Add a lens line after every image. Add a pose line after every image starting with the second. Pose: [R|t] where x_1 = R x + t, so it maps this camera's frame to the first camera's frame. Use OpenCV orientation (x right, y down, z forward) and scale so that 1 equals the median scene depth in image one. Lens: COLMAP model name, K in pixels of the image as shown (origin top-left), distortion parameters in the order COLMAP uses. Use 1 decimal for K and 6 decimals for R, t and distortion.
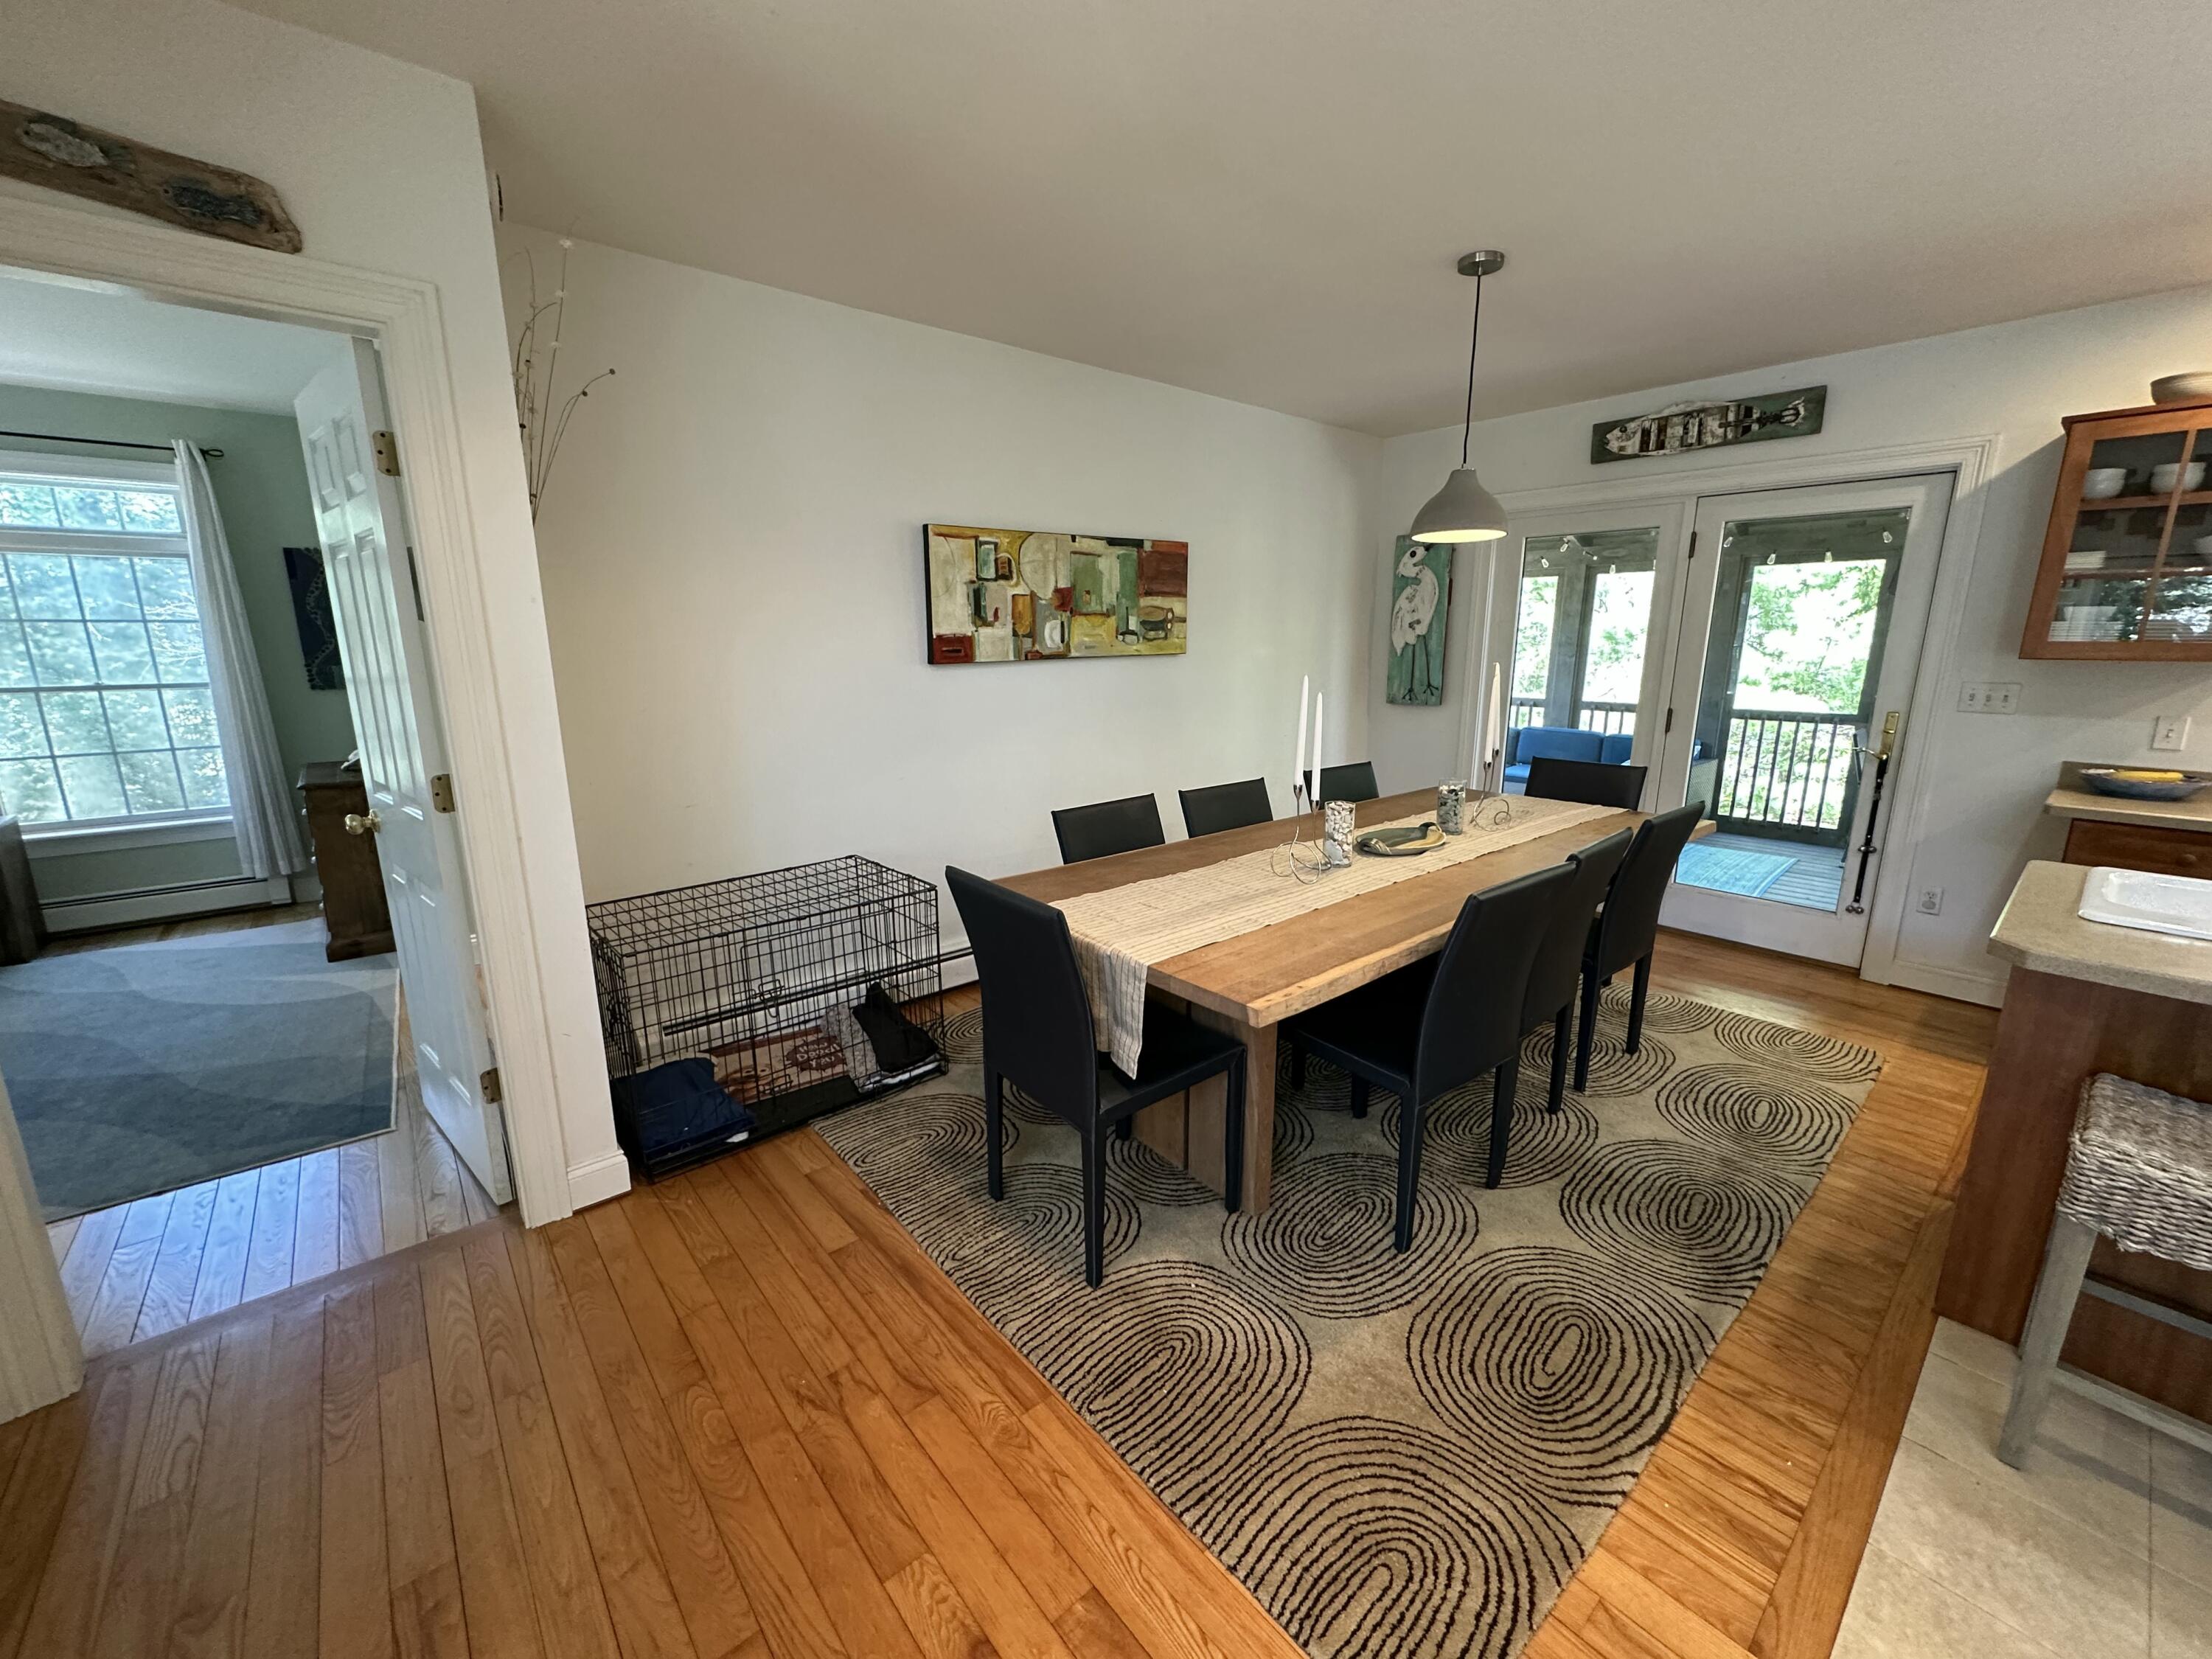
lens RADIAL K [[880.2, 0, 1103.8], [0, 880.2, 830.1], [0, 0, 1]] dist [-0.003313, 0.000741]
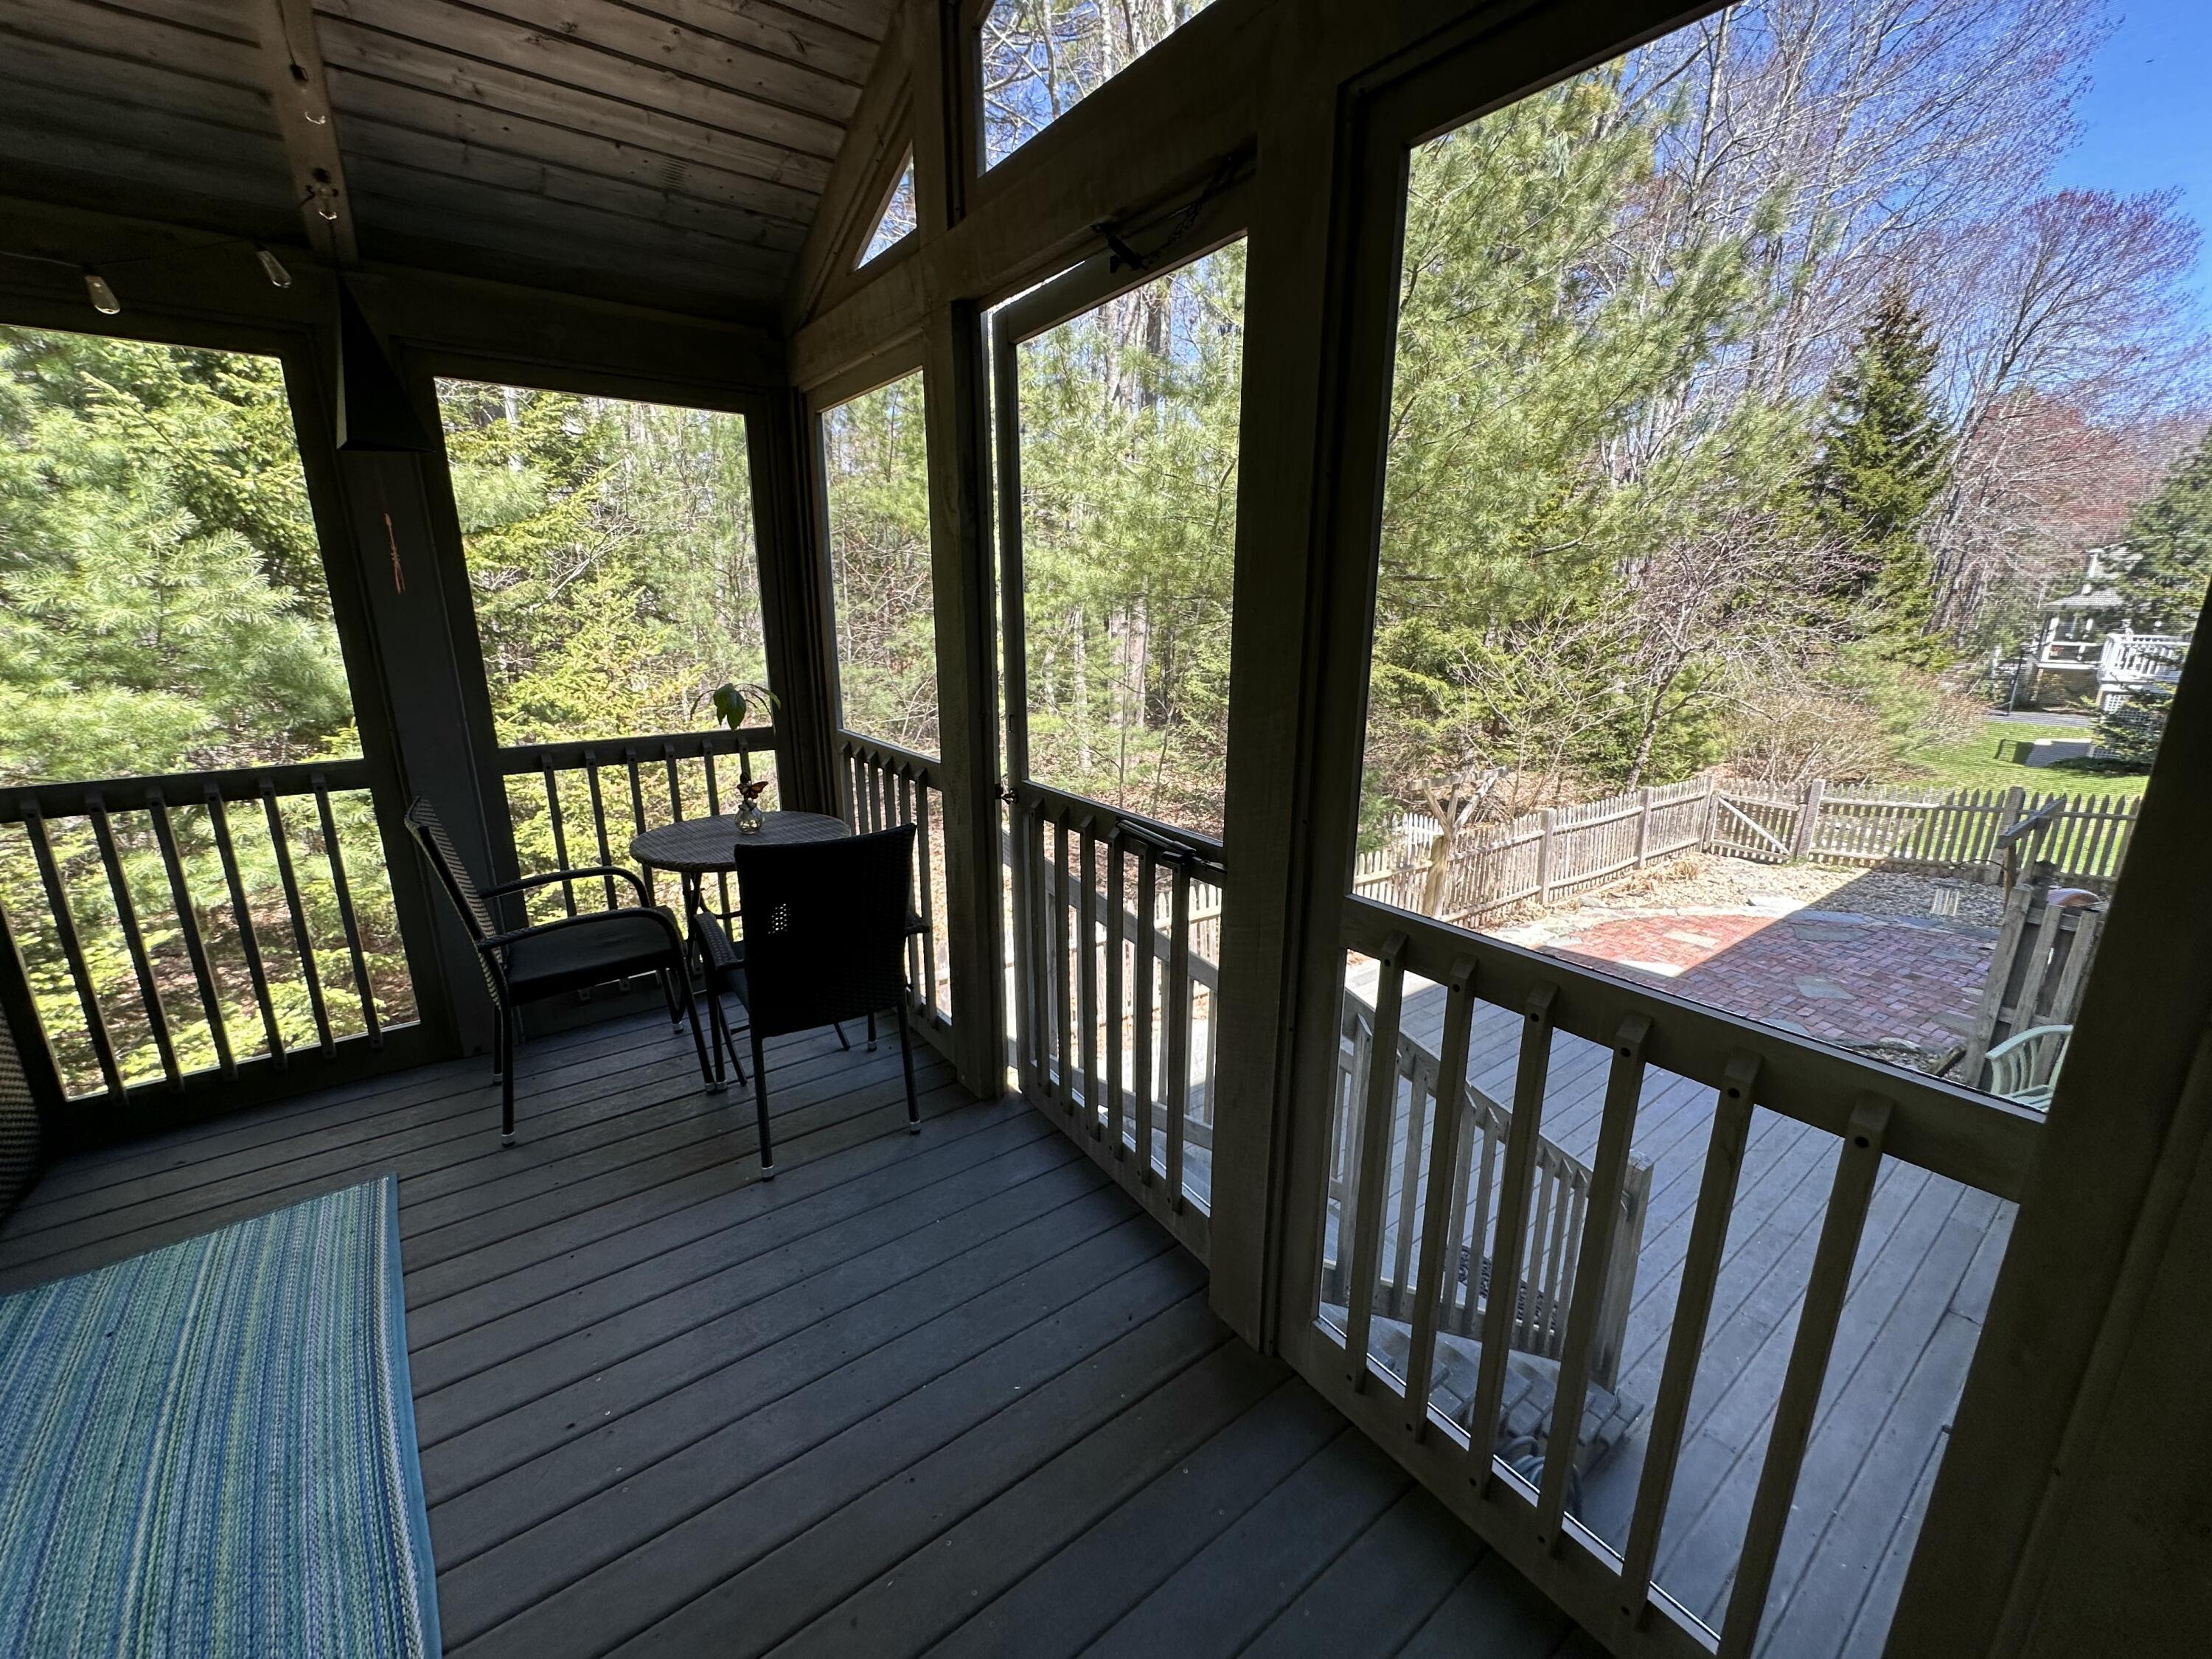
lens RADIAL K [[880.2, 0, 1104.3], [0, 880.2, 831.3], [0, 0, 1]] dist [-0.003313, 0.000741]
pose [[0.062598, -0.252880, 0.965471, 0.883877], [0.209187, 0.949205, 0.235056, -0.230482], [-0.975870, 0.187250, 0.112317, 1.170485]]
